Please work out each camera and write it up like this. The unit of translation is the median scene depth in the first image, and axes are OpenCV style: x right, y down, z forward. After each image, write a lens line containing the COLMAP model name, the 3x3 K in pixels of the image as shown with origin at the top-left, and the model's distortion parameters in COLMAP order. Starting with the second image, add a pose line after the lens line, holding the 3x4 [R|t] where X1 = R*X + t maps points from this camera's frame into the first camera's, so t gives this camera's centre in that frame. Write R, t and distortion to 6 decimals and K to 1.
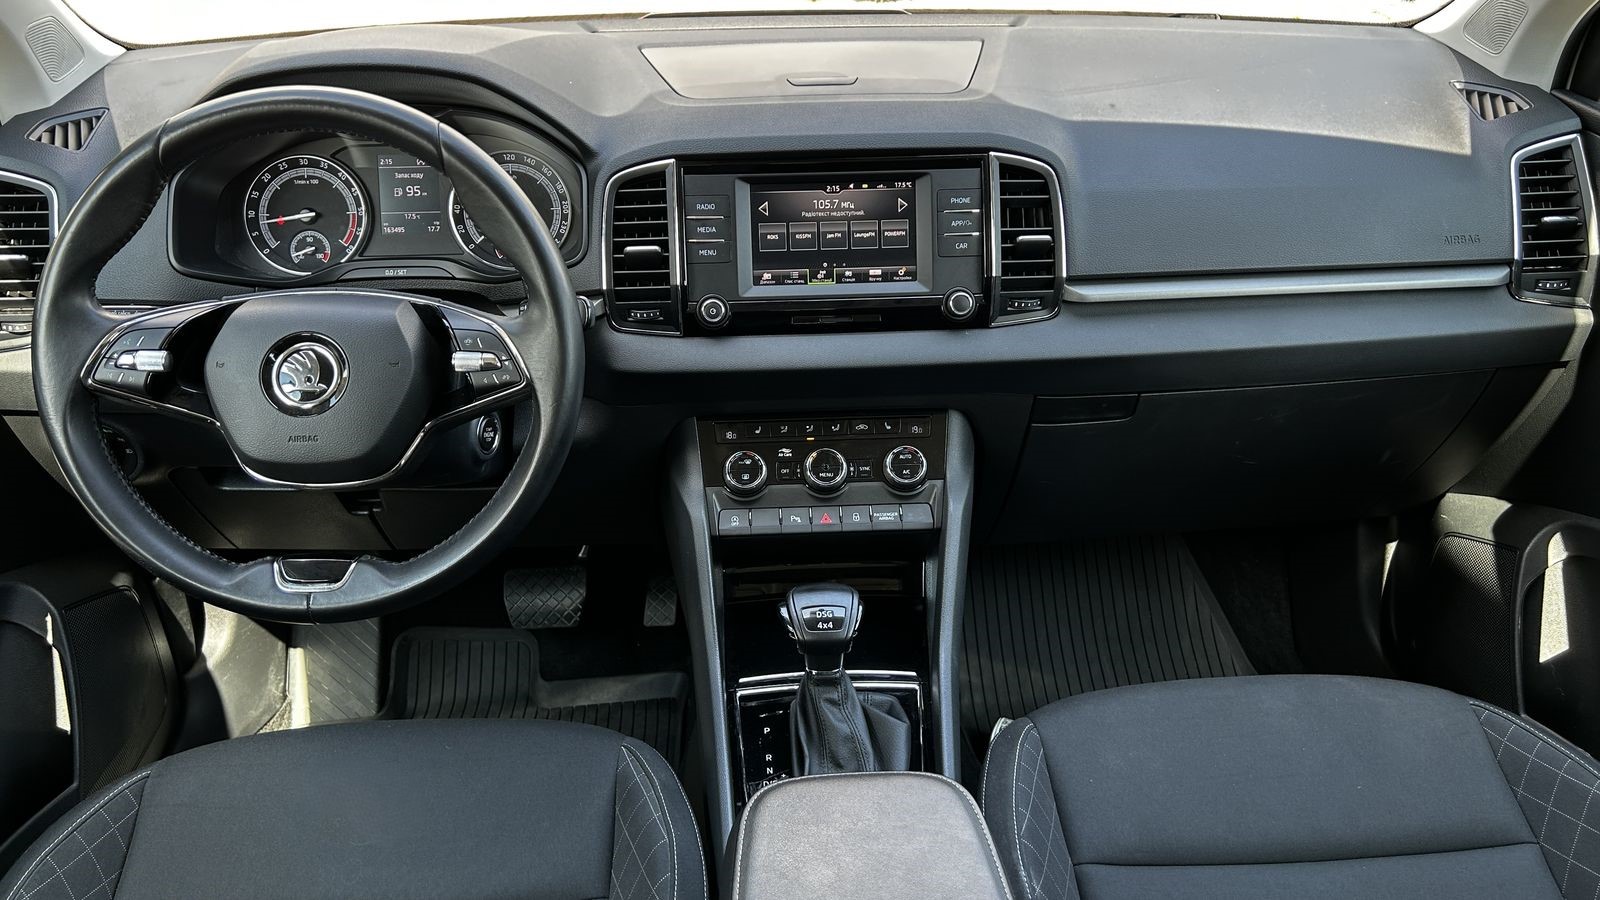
lens RADIAL K [[1294.0, 0, 800.0], [0, 1294.0, 450.0], [0, 0, 1]] dist [0.099438, -0.170440]
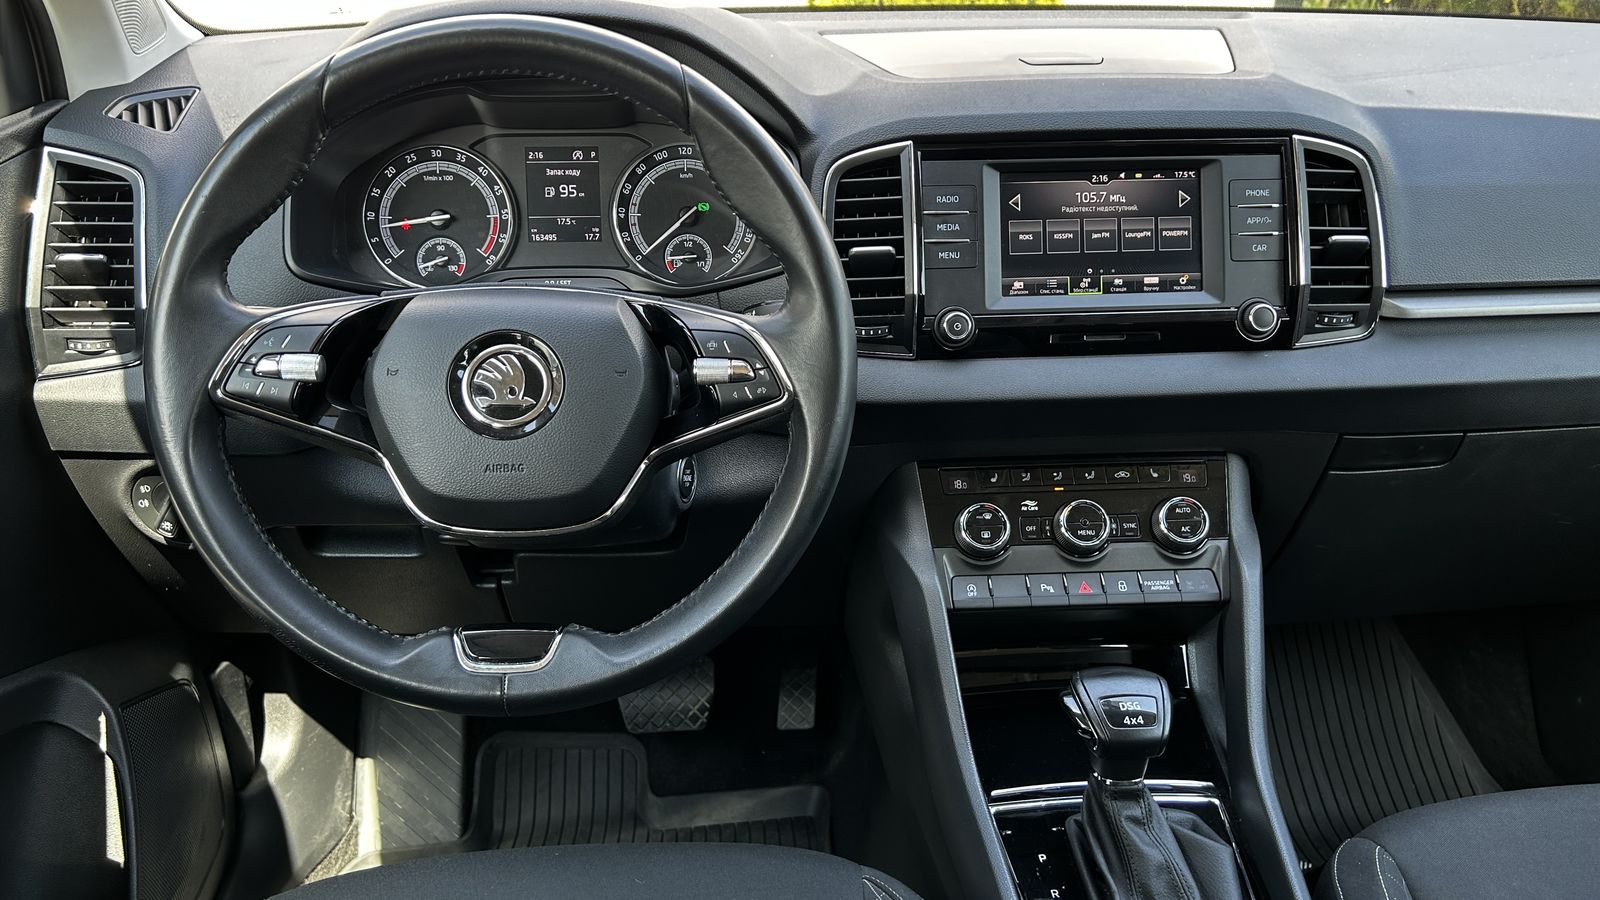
lens RADIAL K [[1331.8, 0, 800.0], [0, 1331.8, 450.0], [0, 0, 1]] dist [0.110785, -0.245788]
pose [[0.999668, -0.000450, 0.025768, -0.182944], [0.002456, 0.996958, -0.077901, 0.033300], [-0.025655, 0.077938, 0.996628, 0.178252]]
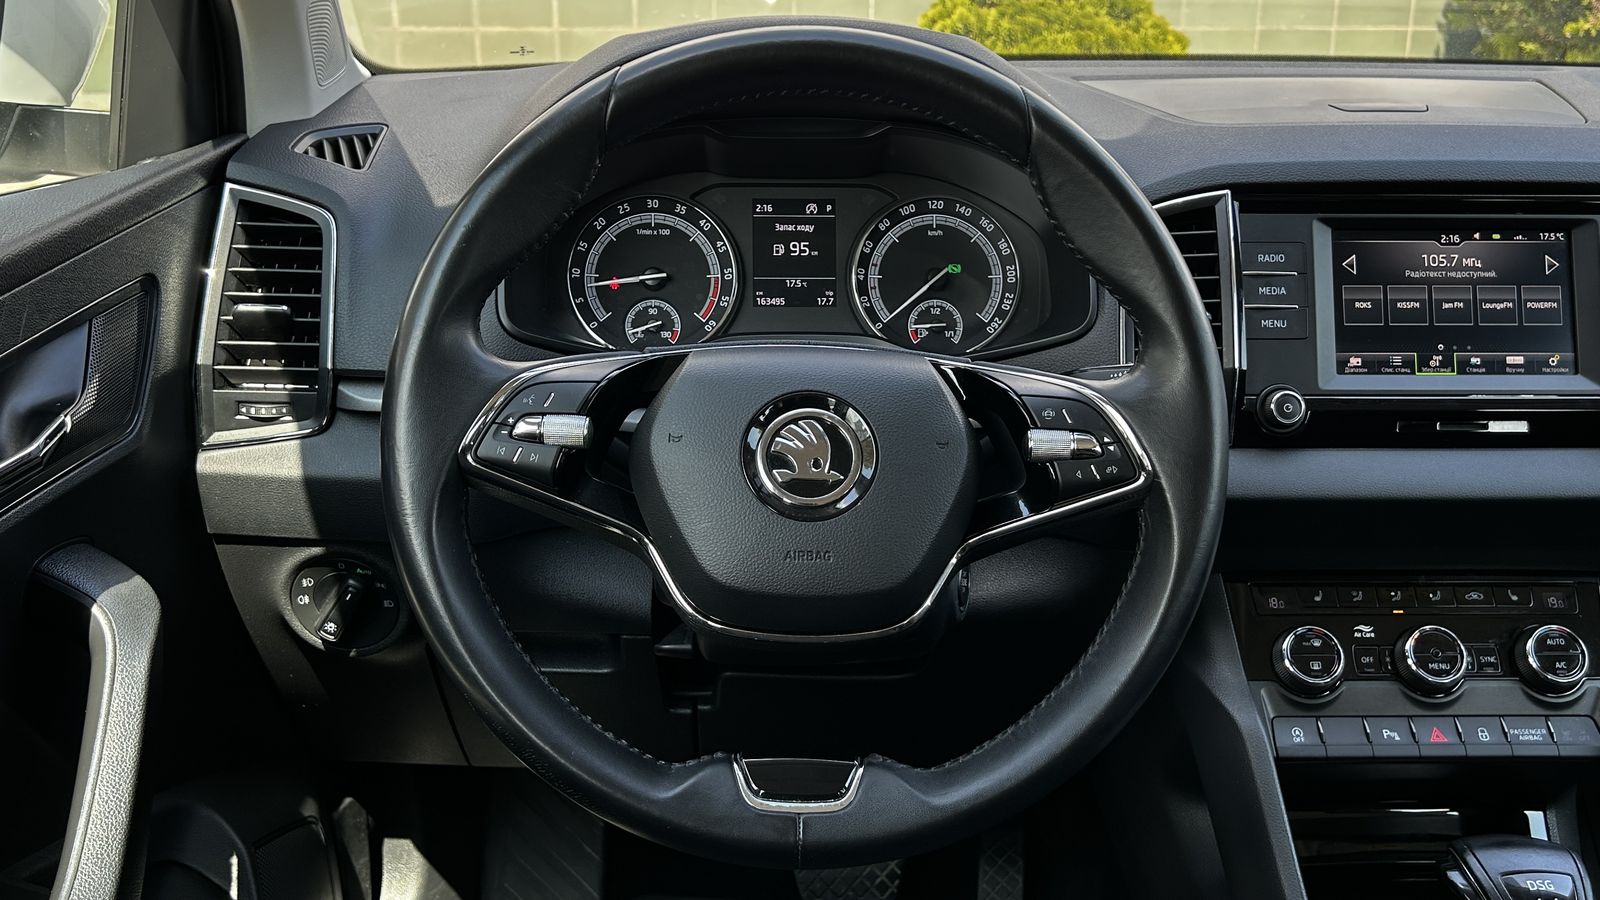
lens RADIAL K [[1492.8, 0, 802.4], [0, 1492.8, 414.3], [0, 0, 1]] dist [0.136379, -0.334490]
pose [[0.999624, 0.022755, -0.015274, -0.298544], [-0.025225, 0.981813, -0.188165, 0.047345], [0.010715, 0.188480, 0.982019, 0.231237]]
